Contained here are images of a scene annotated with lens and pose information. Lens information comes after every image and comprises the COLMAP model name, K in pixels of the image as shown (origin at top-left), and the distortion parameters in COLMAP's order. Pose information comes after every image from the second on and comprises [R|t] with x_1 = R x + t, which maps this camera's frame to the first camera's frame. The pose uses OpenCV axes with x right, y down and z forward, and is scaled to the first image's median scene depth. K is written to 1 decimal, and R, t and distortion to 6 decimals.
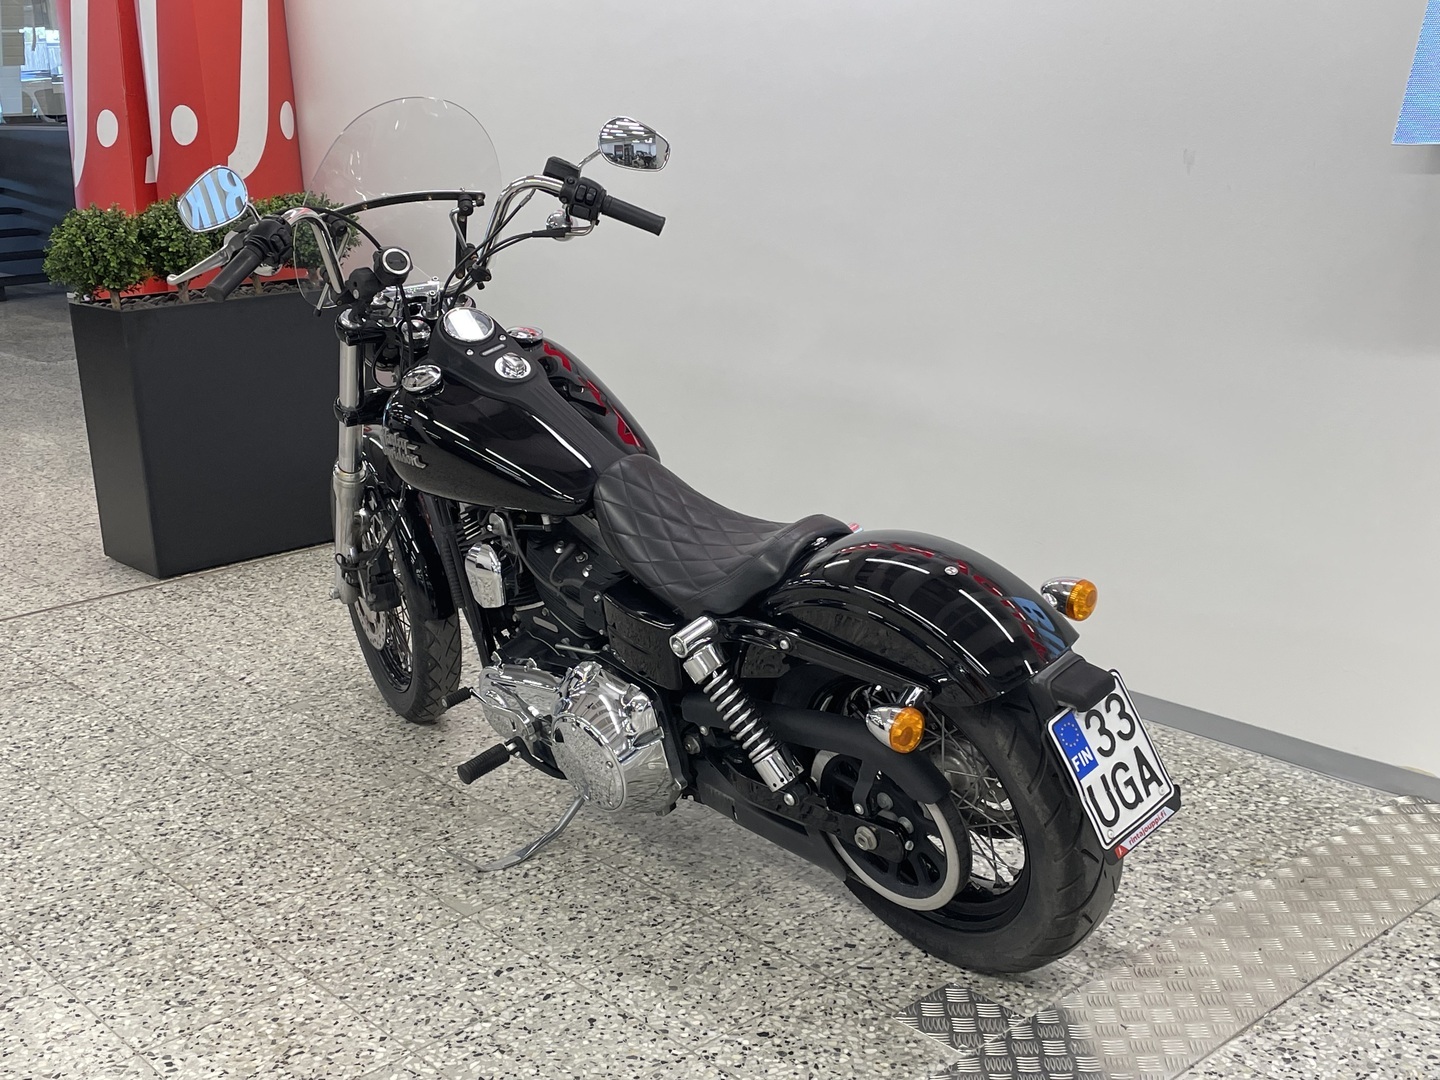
lens RADIAL K [[1688.5, 0, 698.1], [0, 1688.5, 543.3], [0, 0, 1]] dist [0.108802, -0.134366]
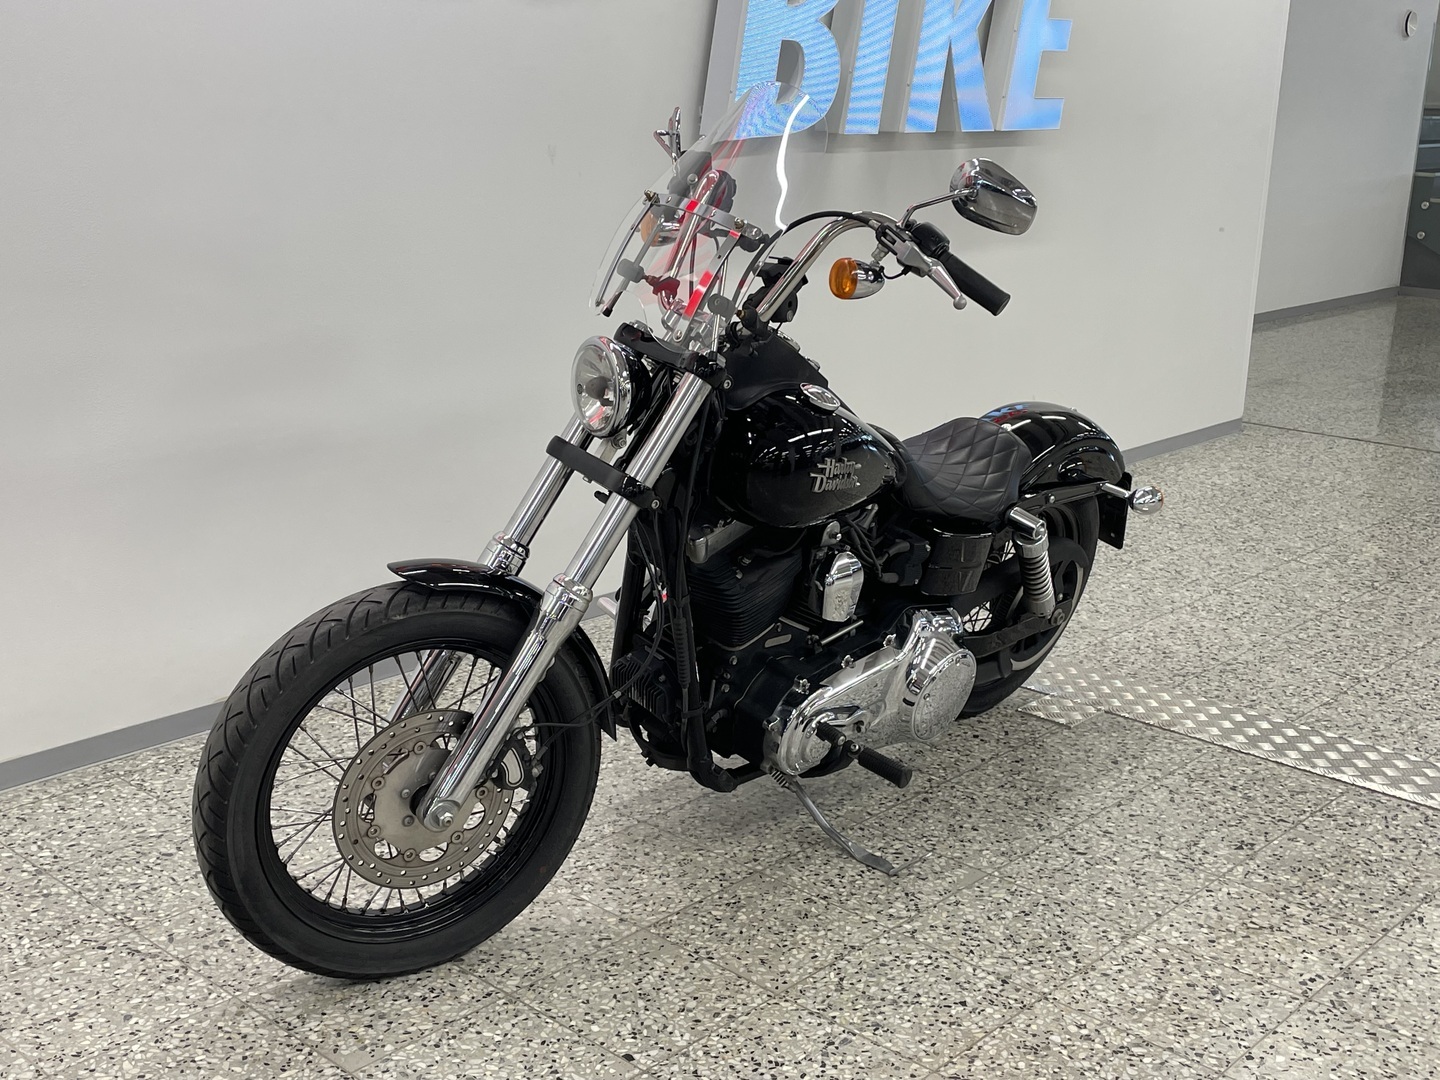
lens RADIAL K [[1684.6, 0, 692.9], [0, 1684.6, 547.3], [0, 0, 1]] dist [0.111822, -0.186685]
pose [[-0.089495, -0.235112, 0.967839, -1.116537], [0.248204, 0.935817, 0.250284, -0.282058], [-0.964565, 0.262621, -0.025395, 1.190298]]
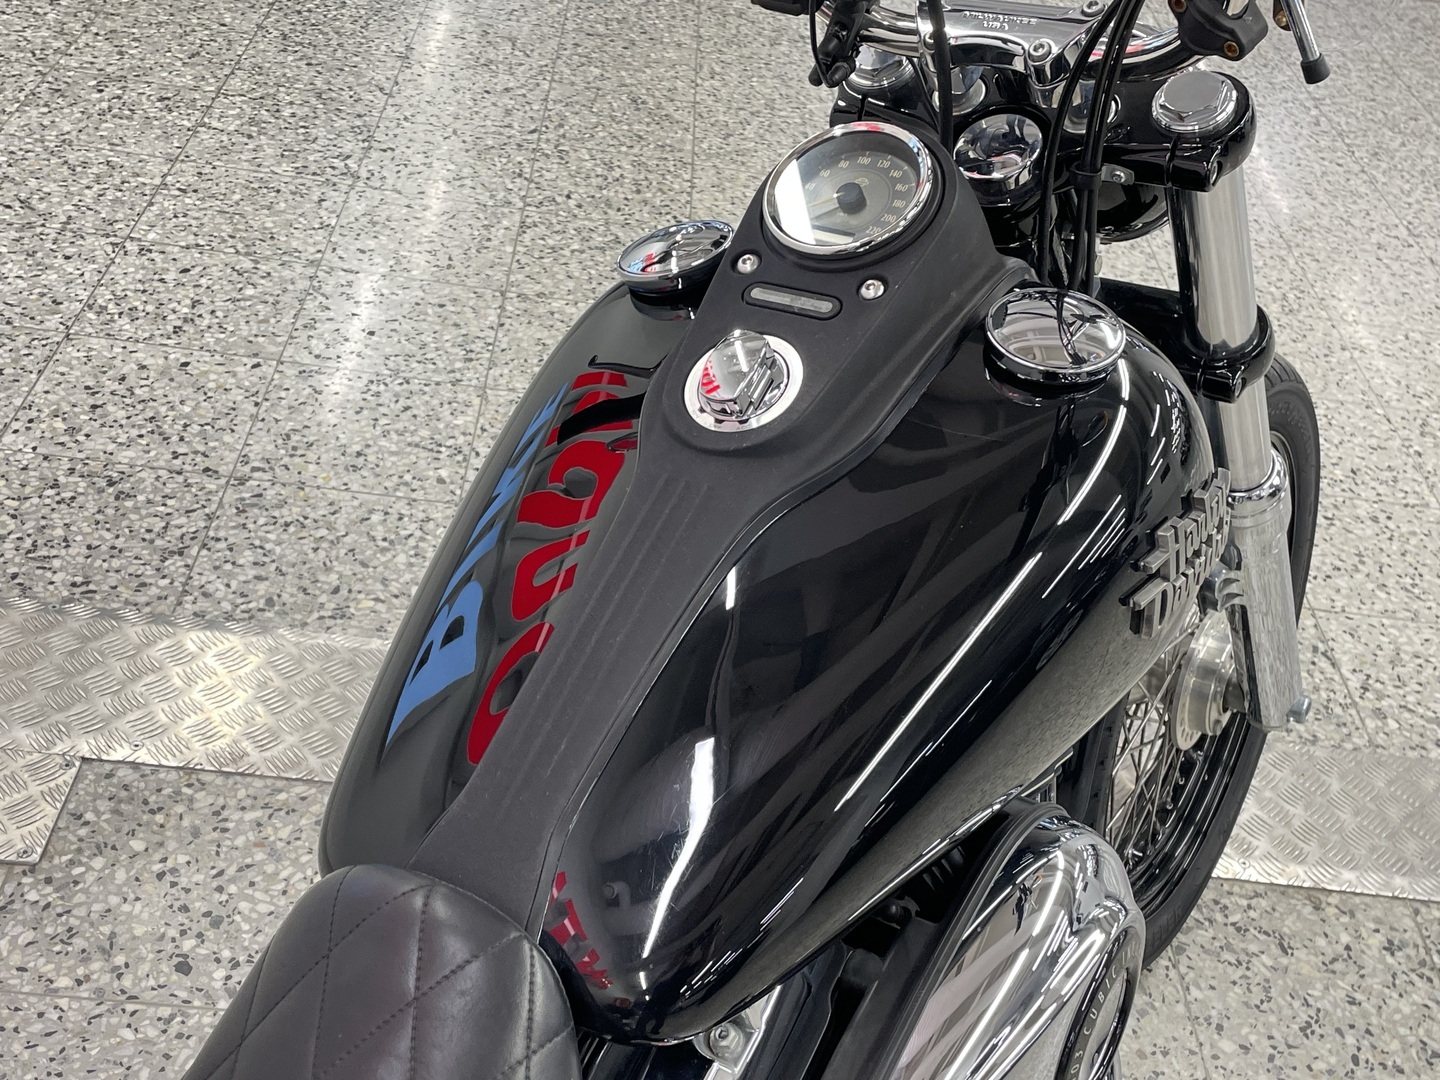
lens RADIAL K [[1656.1, 0, 726.4], [0, 1656.1, 541.8], [0, 0, 1]] dist [0.101008, -0.145940]
pose [[-0.743258, -0.459288, 0.486438, -0.301717], [0.056432, 0.681474, 0.729664, -0.227926], [-0.666620, 0.569779, -0.480592, 0.965099]]
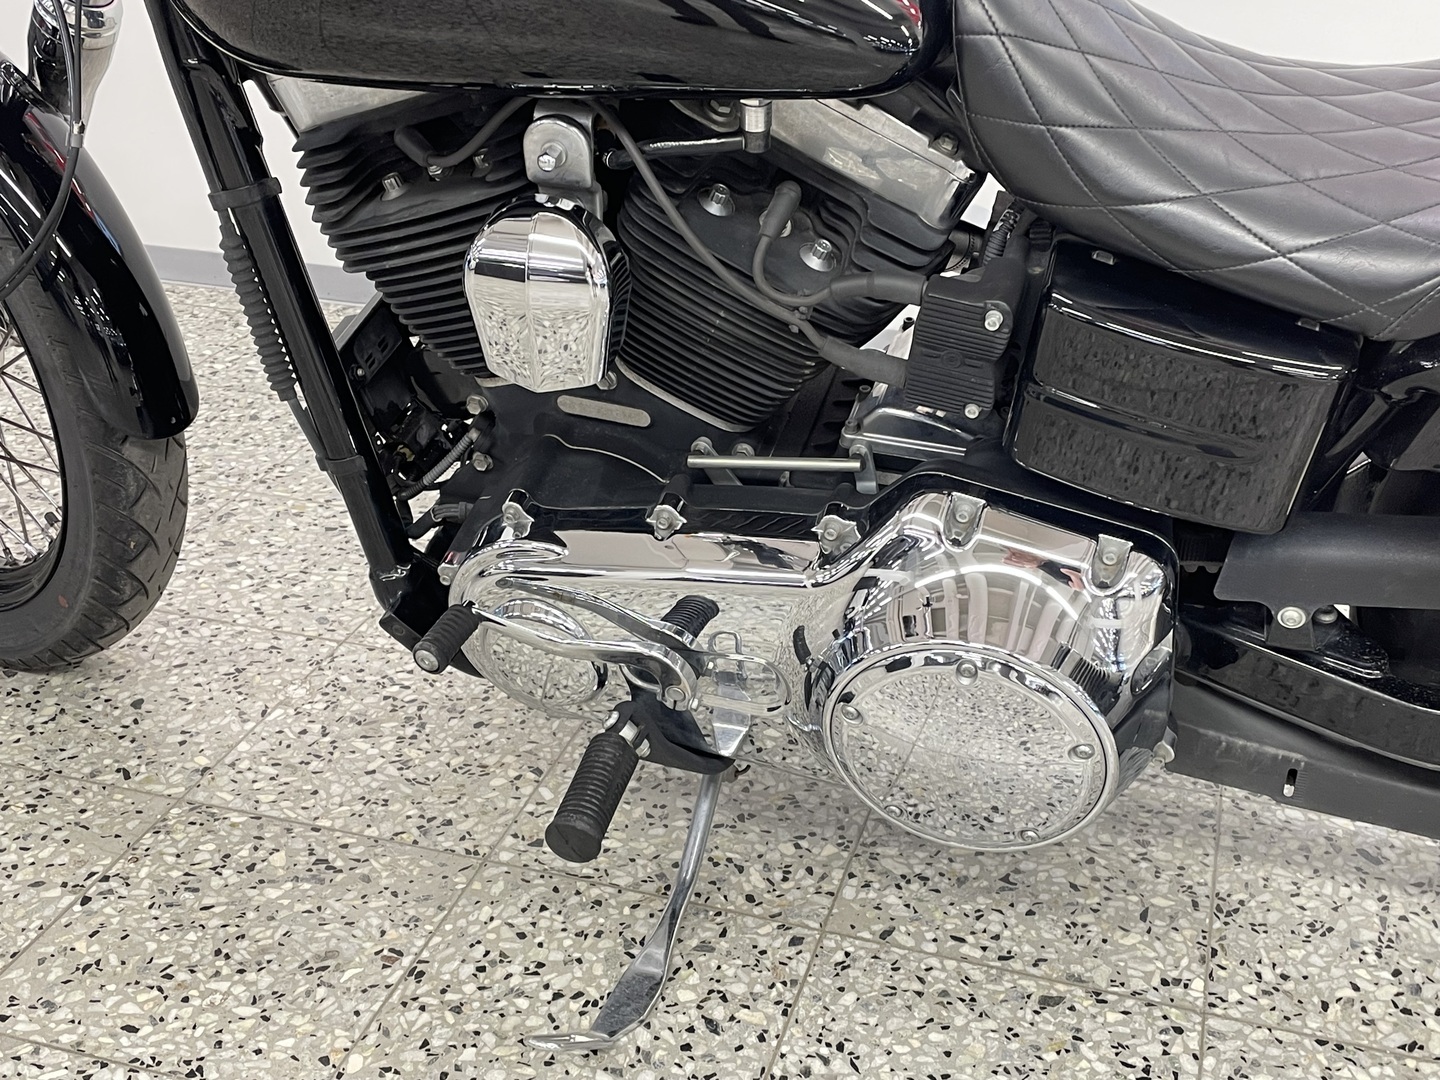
lens RADIAL K [[1696.3, 0, 710.2], [0, 1696.3, 550.5], [0, 0, 1]] dist [0.094611, -0.143452]
pose [[0.858341, -0.193627, 0.475141, -0.298777], [0.099467, 0.971286, 0.216126, -0.004566], [-0.503346, -0.138249, 0.852954, 0.722787]]
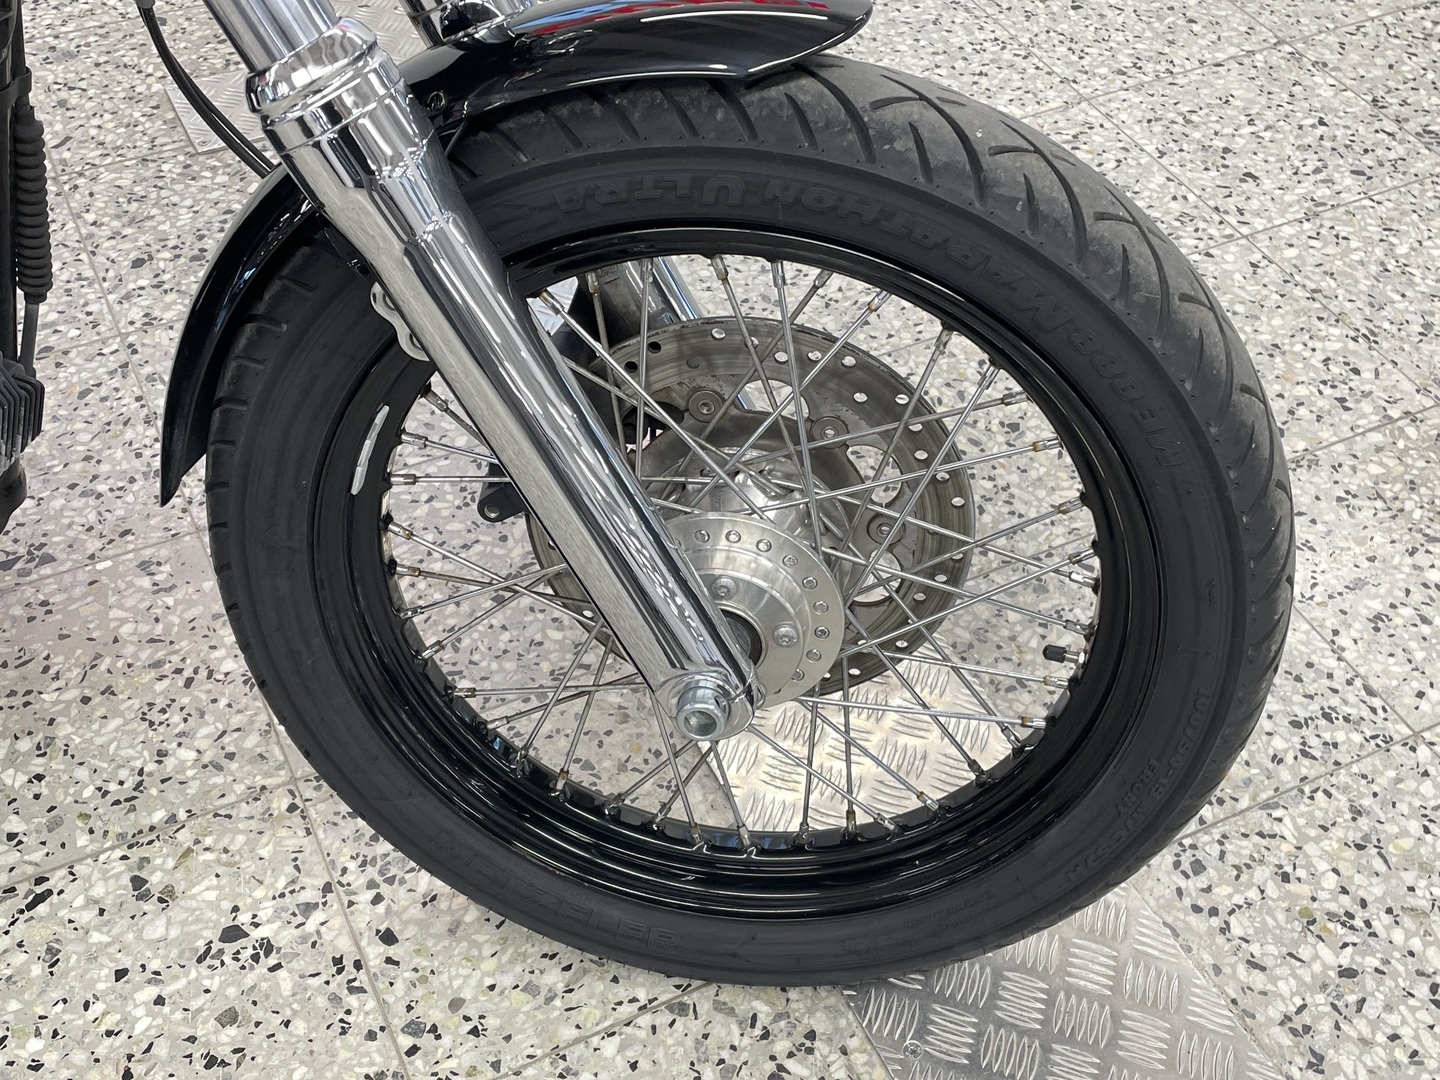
lens RADIAL K [[1656.1, 0, 726.4], [0, 1656.1, 541.8], [0, 0, 1]] dist [0.101008, -0.145940]
pose [[0.262822, -0.674896, 0.689521, -0.395875], [0.230097, 0.737868, 0.634512, -0.002177], [-0.937006, -0.008107, 0.349220, 0.486857]]
